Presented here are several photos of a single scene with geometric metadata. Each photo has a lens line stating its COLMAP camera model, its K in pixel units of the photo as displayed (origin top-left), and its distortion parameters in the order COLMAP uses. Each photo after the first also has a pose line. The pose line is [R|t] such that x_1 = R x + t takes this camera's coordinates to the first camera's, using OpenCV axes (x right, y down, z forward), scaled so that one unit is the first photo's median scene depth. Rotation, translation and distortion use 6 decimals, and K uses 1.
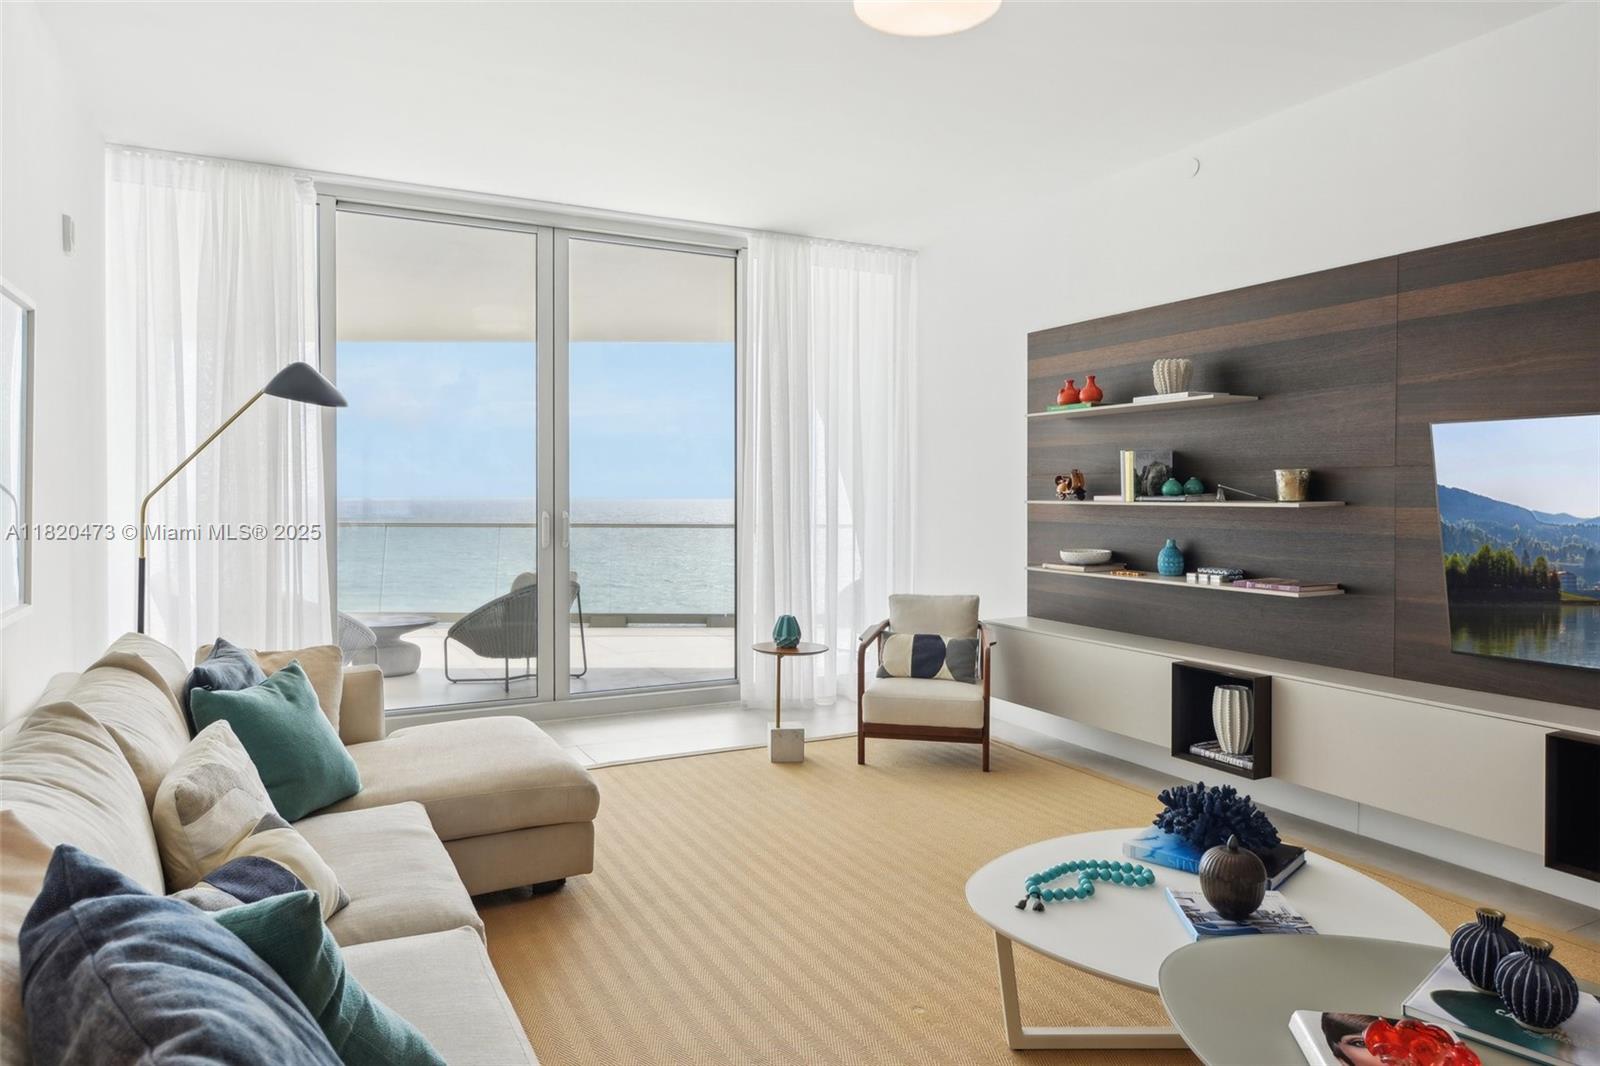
lens RADIAL K [[997.8, 0, 794.9], [0, 997.8, 526.8], [0, 0, 1]] dist [0.000885, 0.001066]
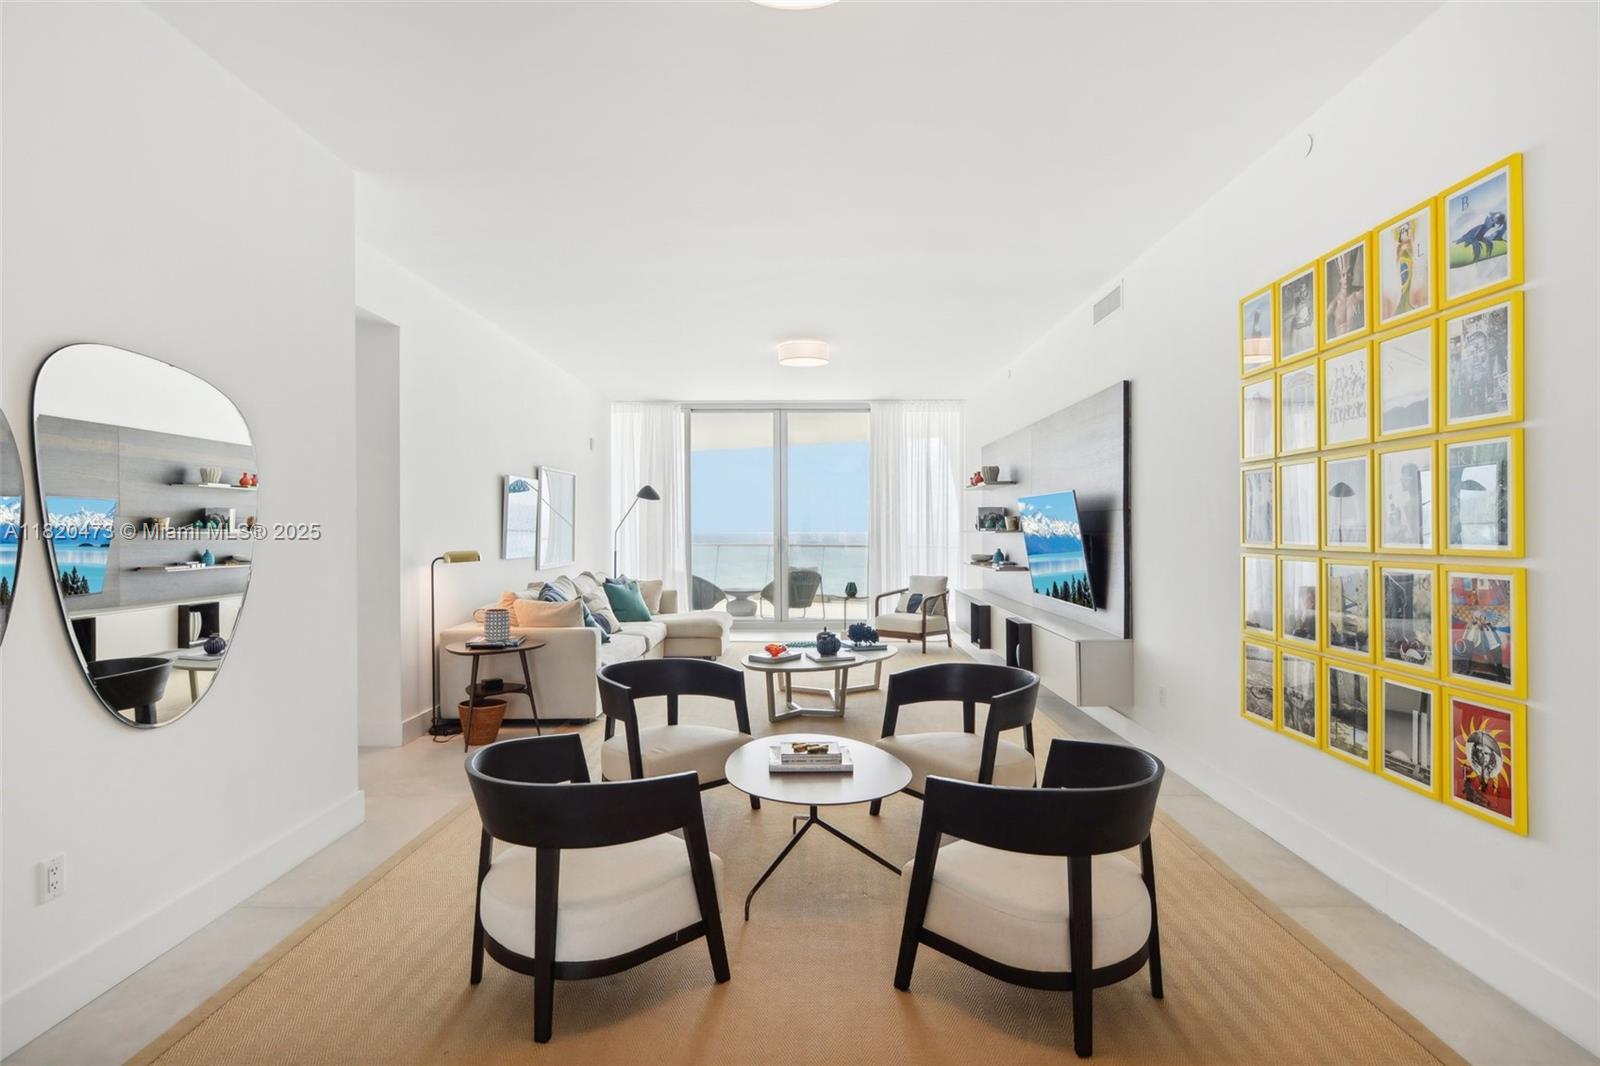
lens RADIAL K [[822.3, 0, 801.5], [0, 822.3, 524.4], [0, 0, 1]] dist [0.012480, 0.000561]
pose [[0.891945, -0.002858, -0.452134, 0.731353], [-0.011638, 0.999504, -0.029276, 0.015312], [0.451994, 0.031375, 0.891469, -0.708337]]
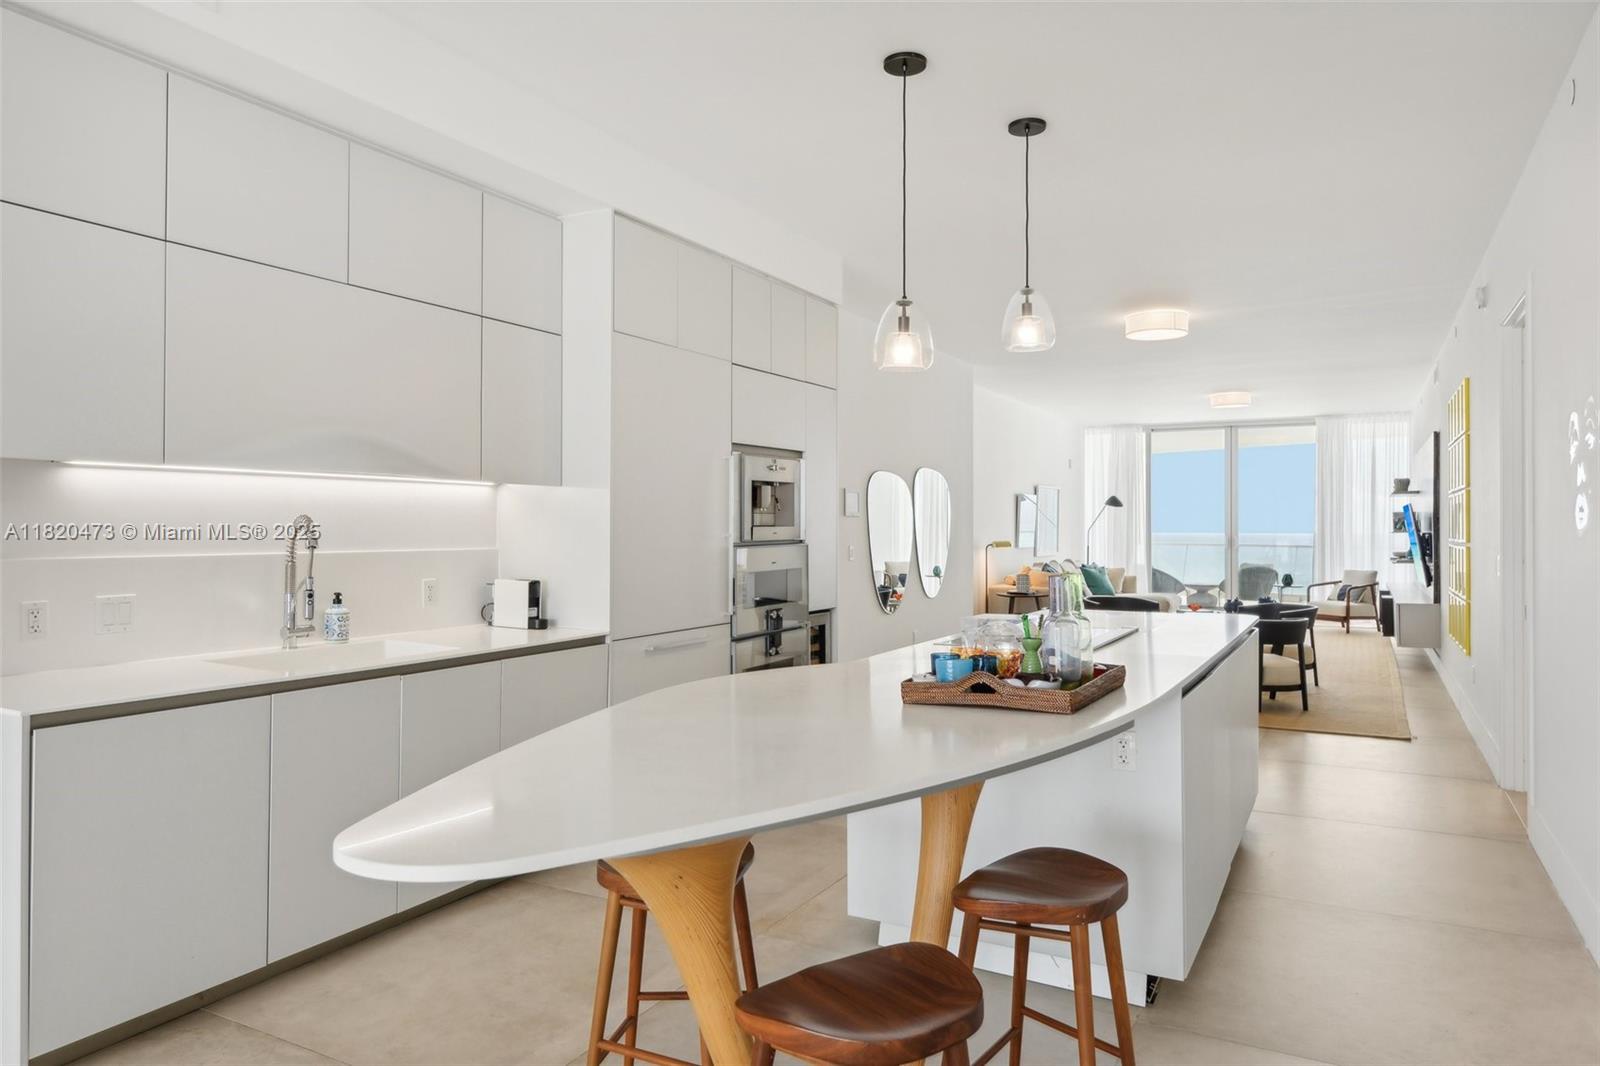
lens RADIAL K [[997.8, 0, 834.6], [0, 997.8, 530.6], [0, 0, 1]] dist [0.000885, 0.001066]
pose [[0.594479, 0.004831, -0.804097, 1.427893], [-0.024909, 0.999613, -0.012410, 0.036846], [0.803725, 0.027406, 0.594369, -1.579852]]
